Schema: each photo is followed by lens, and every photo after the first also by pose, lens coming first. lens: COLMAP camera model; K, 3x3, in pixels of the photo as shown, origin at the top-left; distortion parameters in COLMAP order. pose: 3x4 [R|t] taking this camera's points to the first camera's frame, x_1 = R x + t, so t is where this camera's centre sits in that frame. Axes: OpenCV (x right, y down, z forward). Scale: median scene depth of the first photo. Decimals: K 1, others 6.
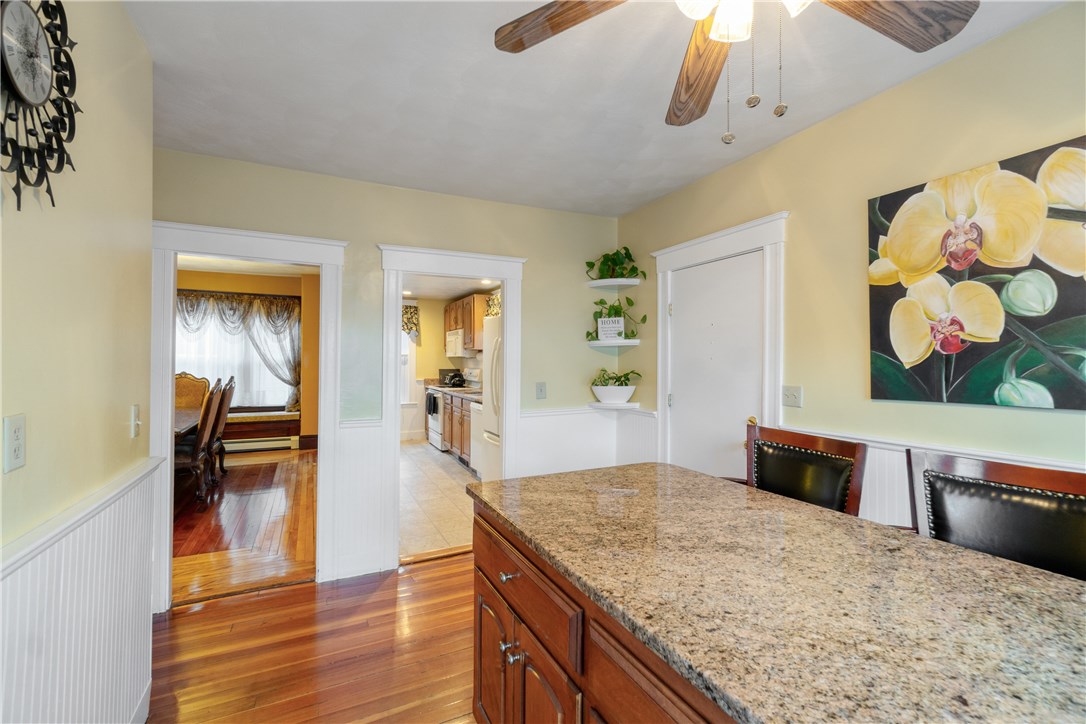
lens RADIAL K [[463.1, 0, 543.0], [0, 463.1, 362.0], [0, 0, 1]] dist [0.000196, 0.000232]
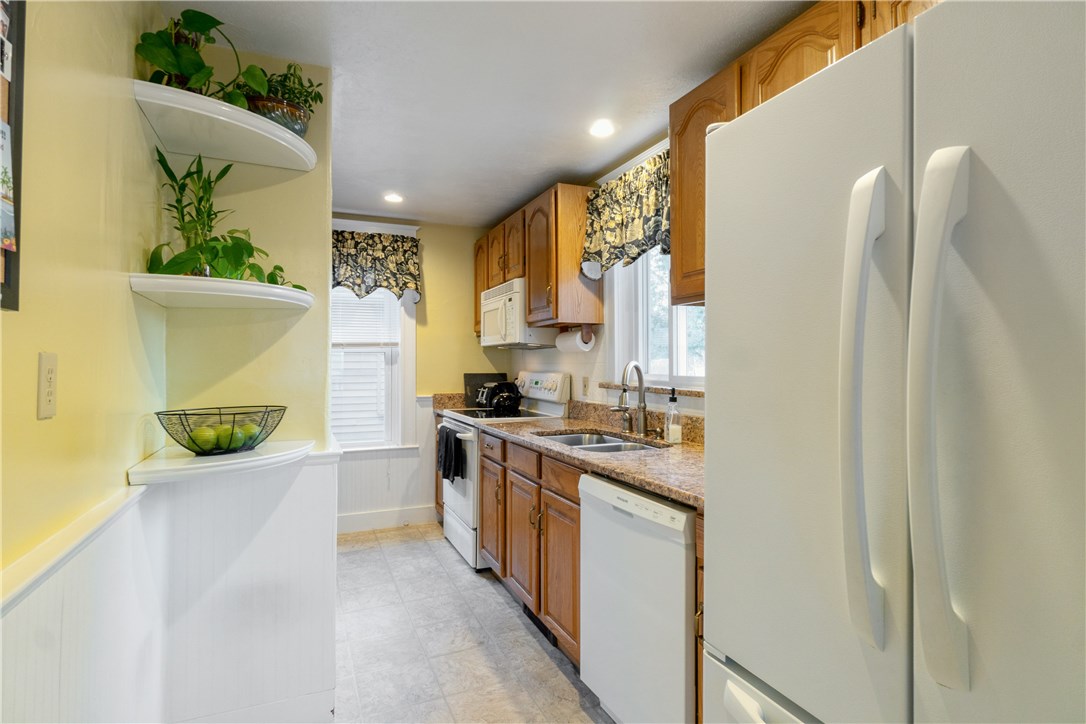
lens RADIAL K [[562.1, 0, 543.0], [0, 562.1, 362.0], [0, 0, 1]] dist [-0.001084, -0.000046]
pose [[0.998402, -0.006457, -0.056140, -0.119710], [0.005935, 0.999938, -0.009458, 0.010091], [0.056198, 0.009110, 0.998378, 0.462070]]
